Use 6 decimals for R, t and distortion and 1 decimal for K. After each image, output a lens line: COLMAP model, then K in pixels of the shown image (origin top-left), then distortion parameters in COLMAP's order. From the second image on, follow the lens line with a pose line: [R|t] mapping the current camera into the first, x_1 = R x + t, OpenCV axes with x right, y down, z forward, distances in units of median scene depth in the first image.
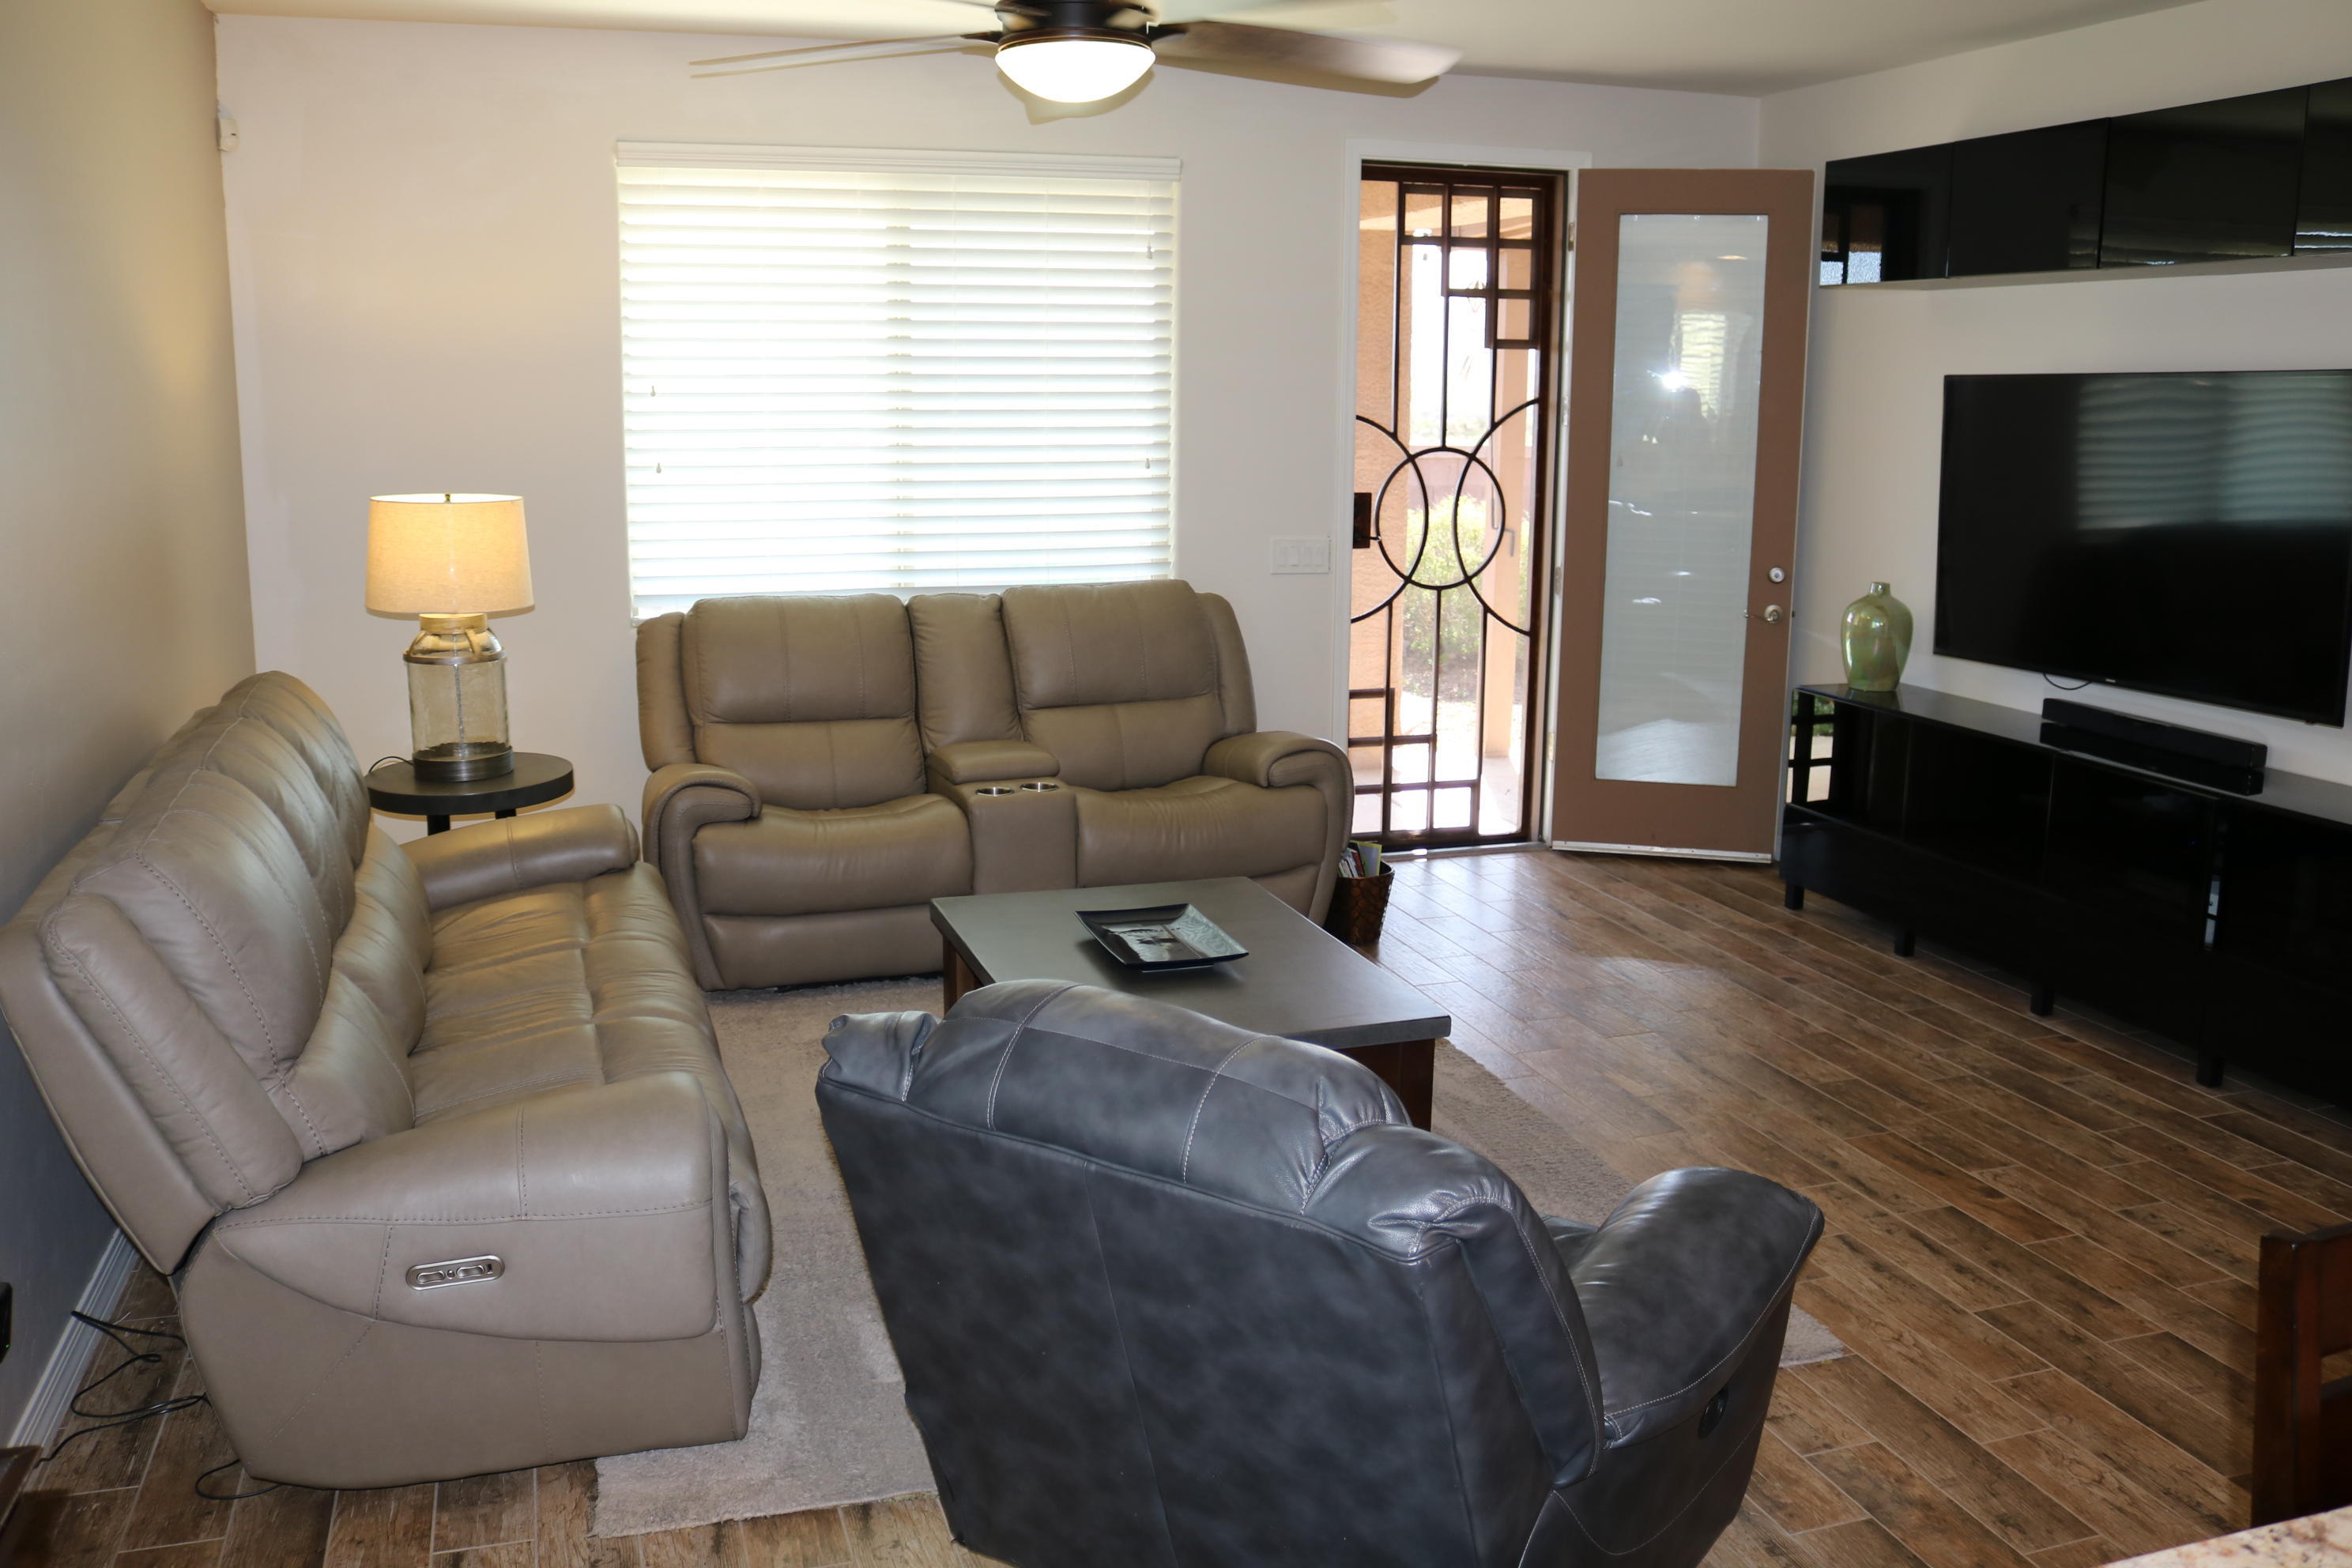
lens RADIAL K [[2004.7, 0, 1175.5], [0, 2004.7, 745.9], [0, 0, 1]] dist [-0.036536, -0.002988]
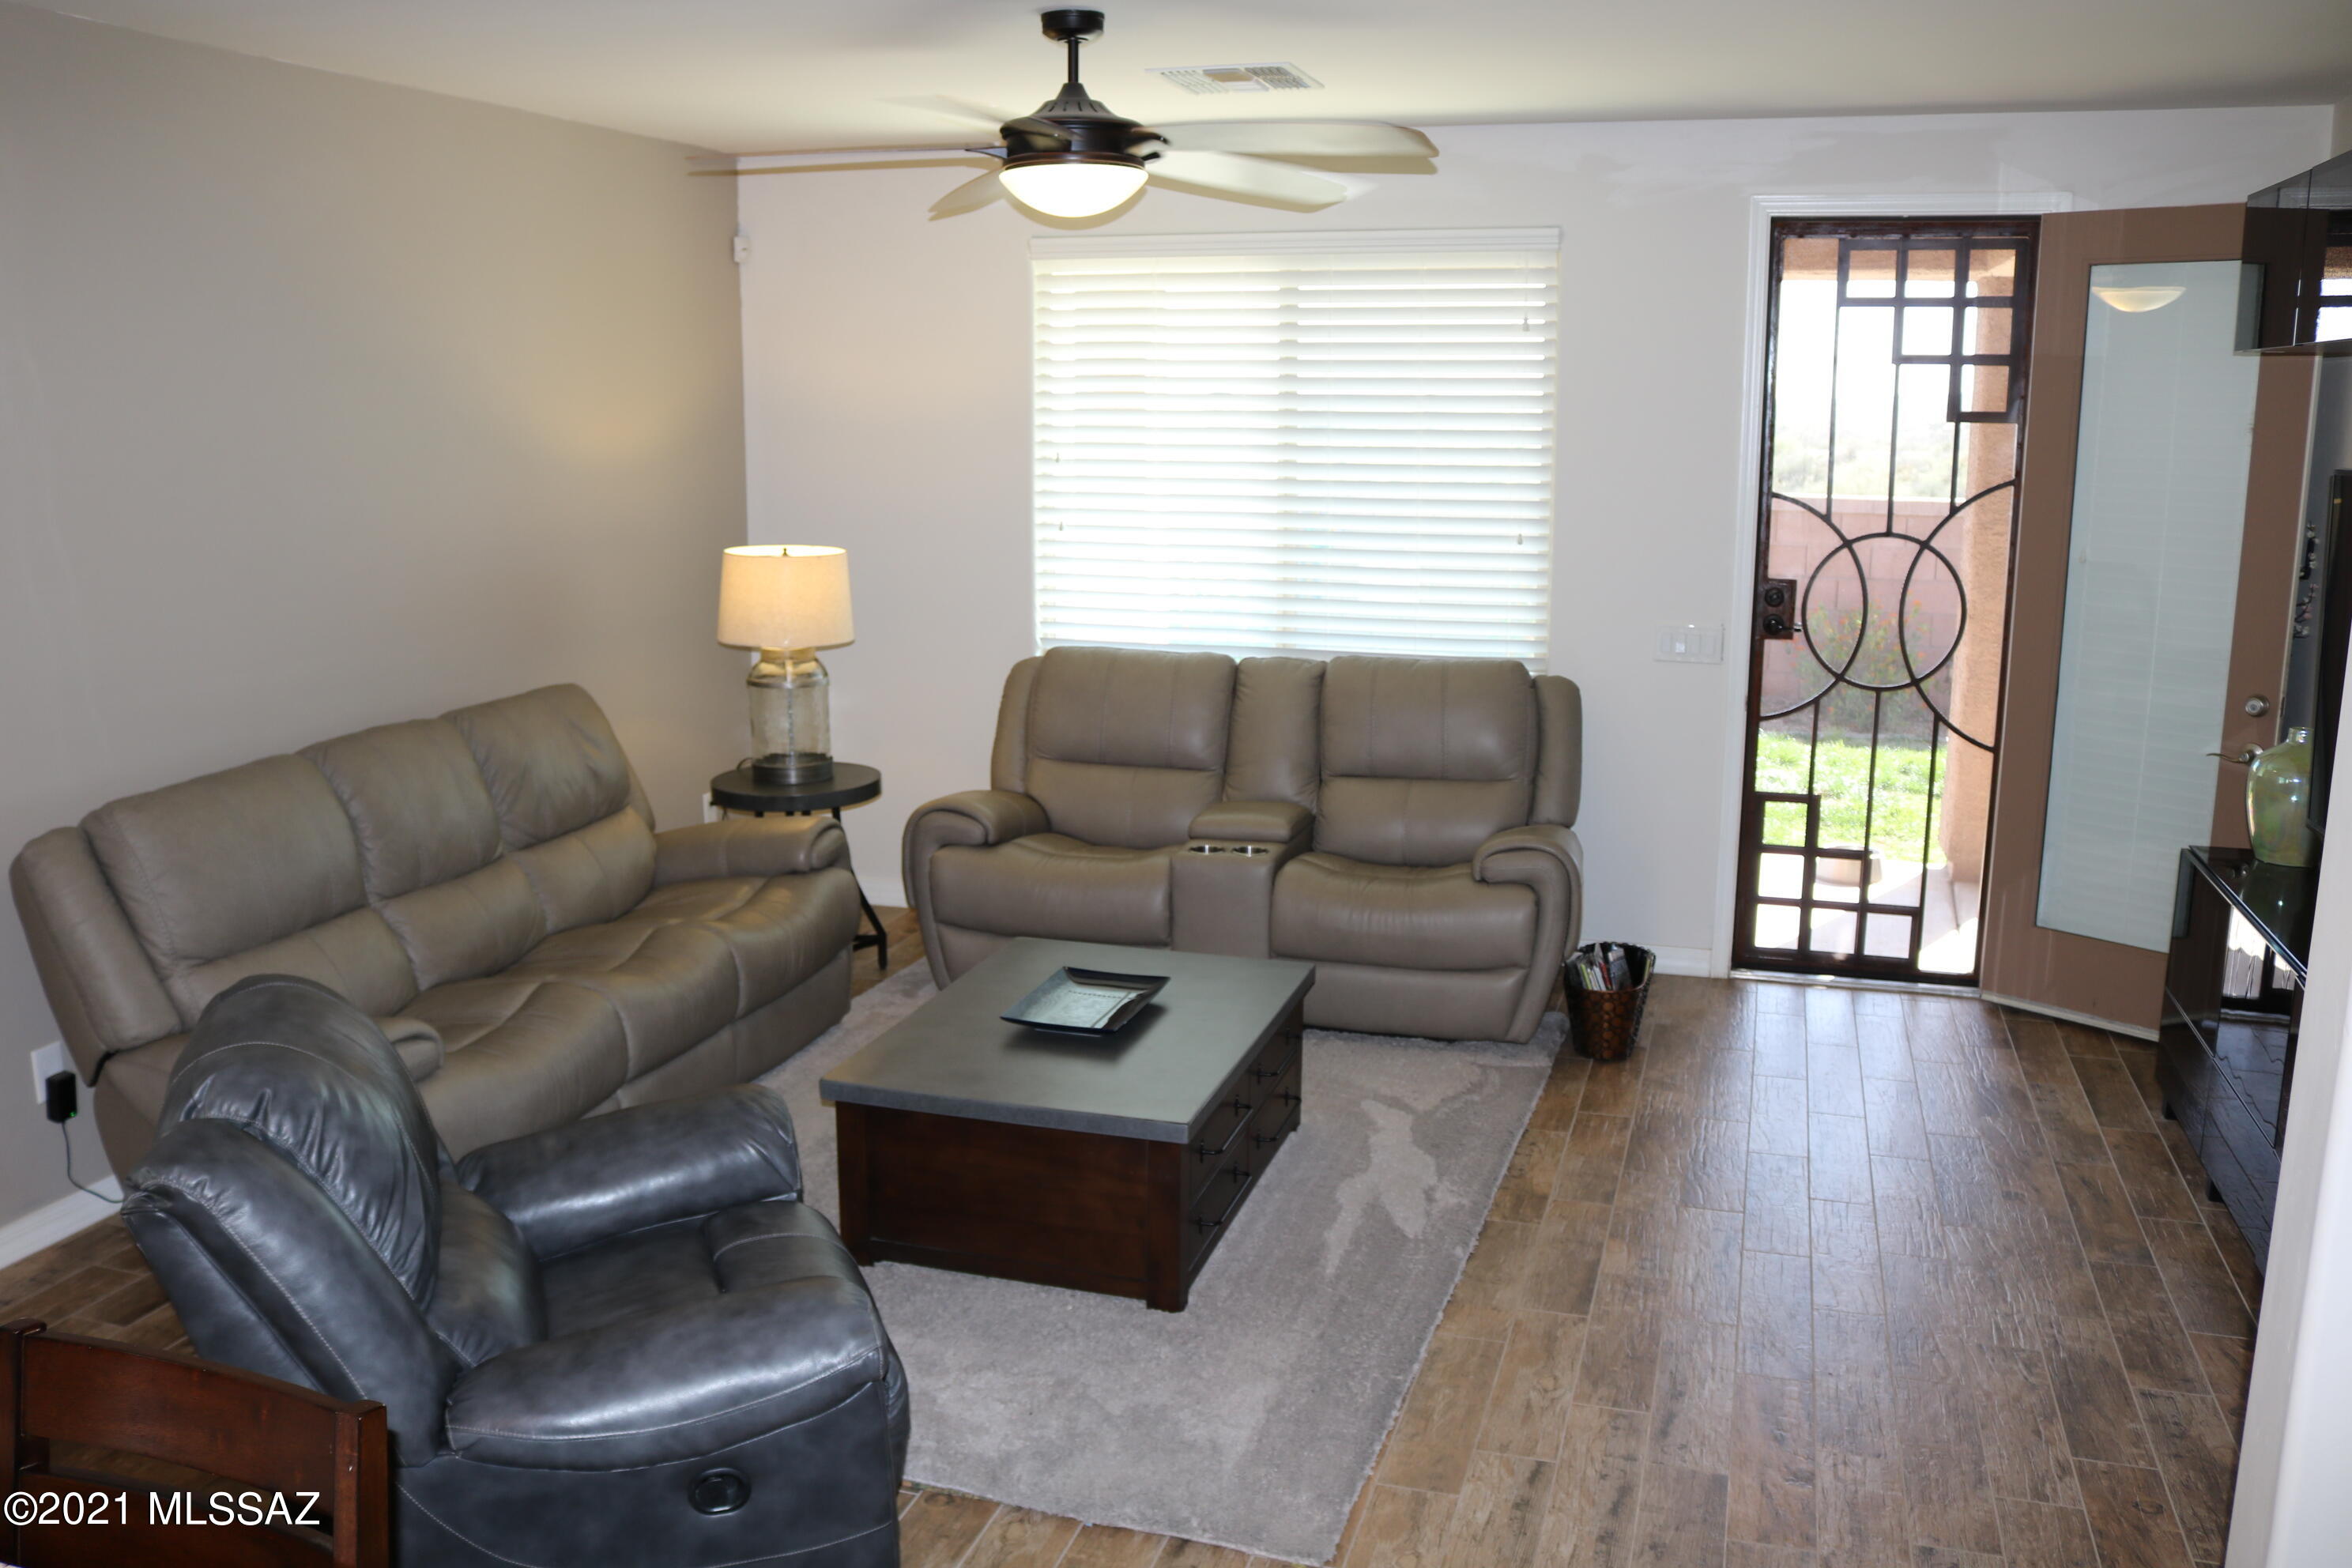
lens RADIAL K [[1964.1, 0, 1176.0], [0, 1964.1, 784.0], [0, 0, 1]] dist [-0.009337, -0.013423]
pose [[0.826232, 0.111315, -0.552223, 0.371556], [-0.104753, 0.993545, 0.043543, -0.043421], [0.553505, 0.021871, 0.832559, 0.100687]]
